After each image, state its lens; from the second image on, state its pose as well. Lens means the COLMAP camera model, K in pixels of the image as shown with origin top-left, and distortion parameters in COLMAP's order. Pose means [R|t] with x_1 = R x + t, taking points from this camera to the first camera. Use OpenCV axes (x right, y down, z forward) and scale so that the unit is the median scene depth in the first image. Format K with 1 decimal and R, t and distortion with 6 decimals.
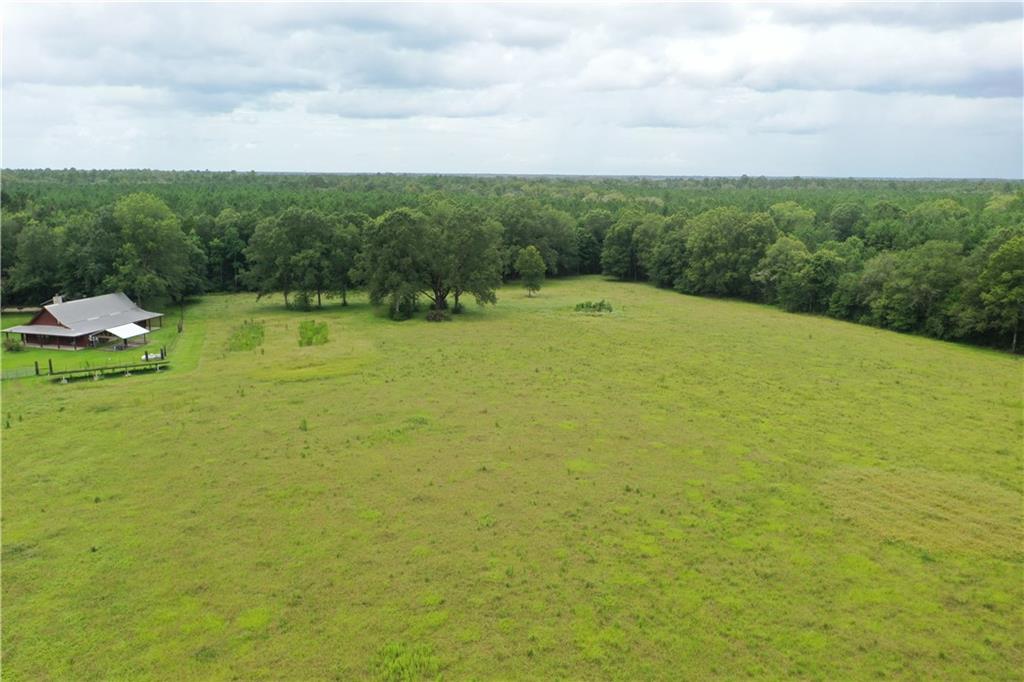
lens RADIAL K [[803.0, 0, 510.7], [0, 803.0, 344.1], [0, 0, 1]] dist [0.002277, -0.006664]
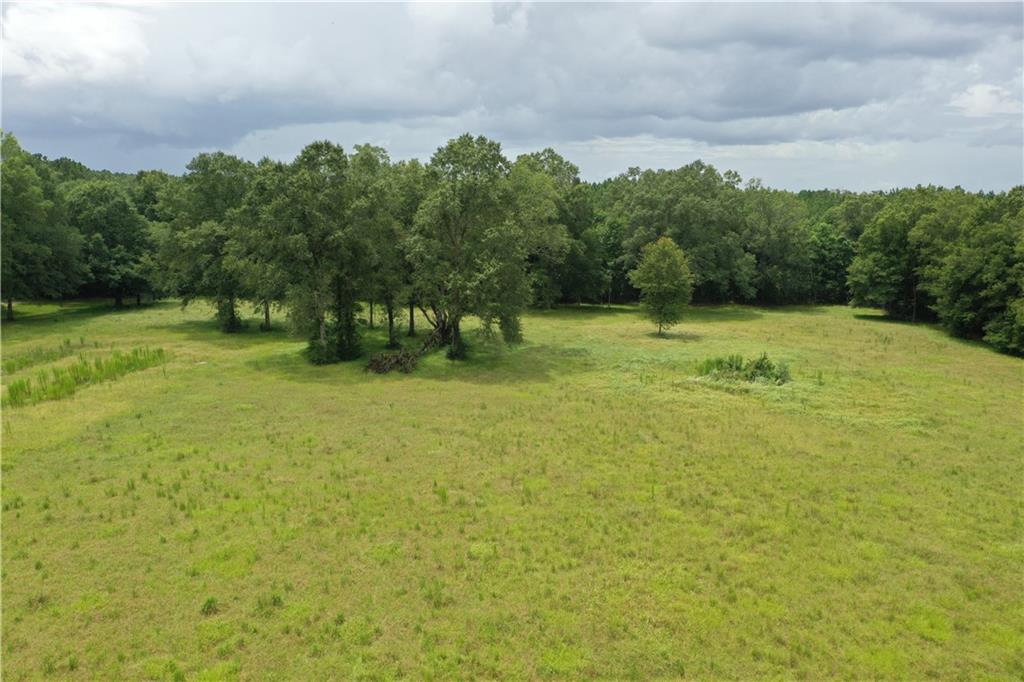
lens RADIAL K [[803.0, 0, 513.6], [0, 803.0, 340.7], [0, 0, 1]] dist [0.002277, -0.006664]
pose [[0.918756, 0.075075, -0.387623, 0.132149], [-0.089750, 0.995766, -0.019868, -0.035109], [0.384490, 0.053043, 0.921604, 0.460051]]
